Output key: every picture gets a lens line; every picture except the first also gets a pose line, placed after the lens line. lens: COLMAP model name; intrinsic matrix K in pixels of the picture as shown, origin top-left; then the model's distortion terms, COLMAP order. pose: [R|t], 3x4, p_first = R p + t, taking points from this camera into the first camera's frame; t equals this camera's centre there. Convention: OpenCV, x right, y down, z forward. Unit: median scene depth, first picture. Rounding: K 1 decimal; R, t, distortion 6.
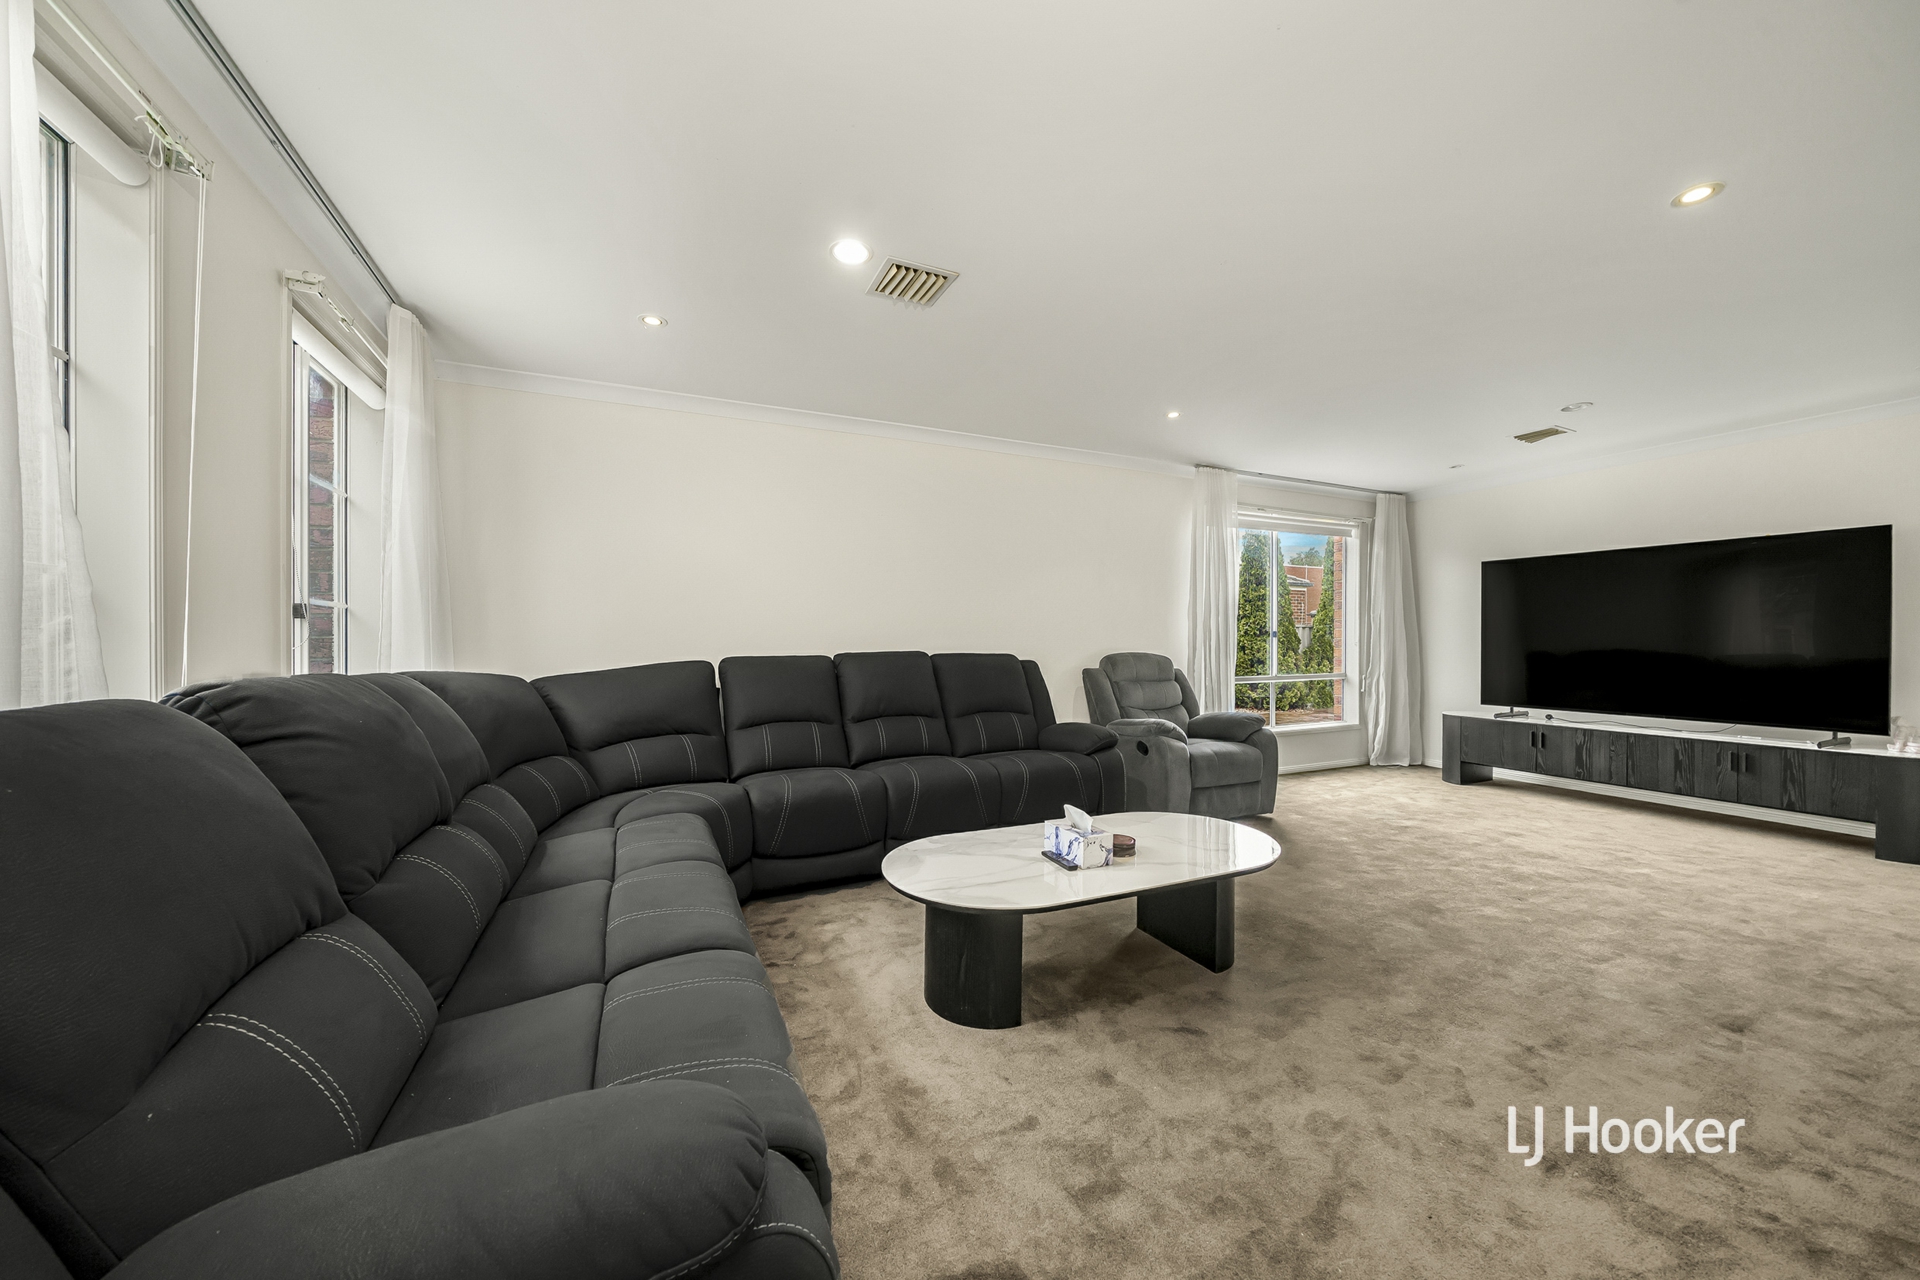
lens RADIAL K [[671.1, 0, 952.6], [0, 671.1, 637.2], [0, 0, 1]] dist [-0.000229, 0.000070]
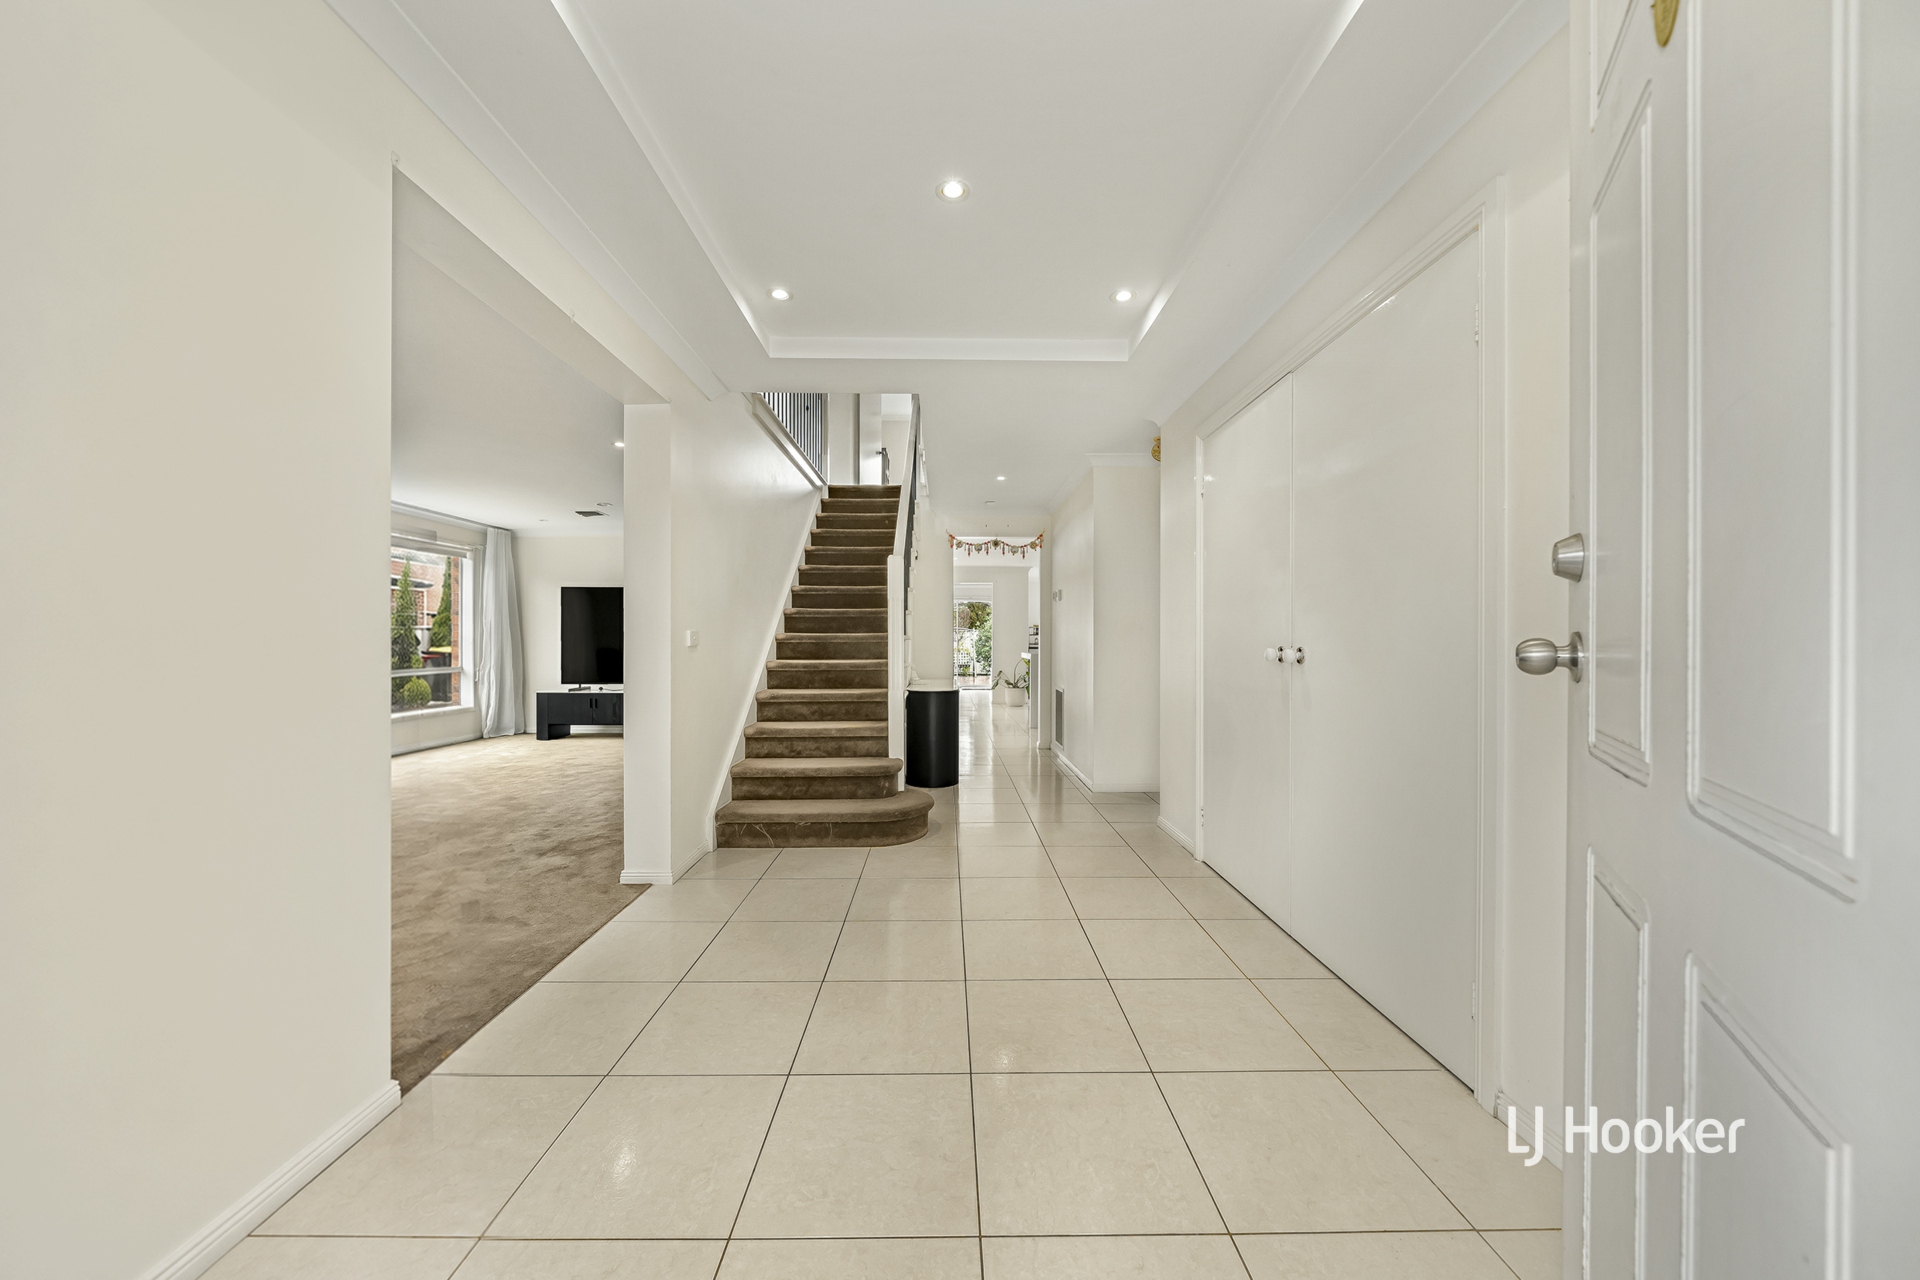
lens RADIAL K [[671.1, 0, 958.8], [0, 671.1, 643.9], [0, 0, 1]] dist [-0.000229, 0.000070]
pose [[0.386174, -0.007995, 0.922391, -0.213309], [0.002124, 0.999967, 0.007778, 0.003130], [-0.922423, -0.001045, 0.386179, -0.340695]]
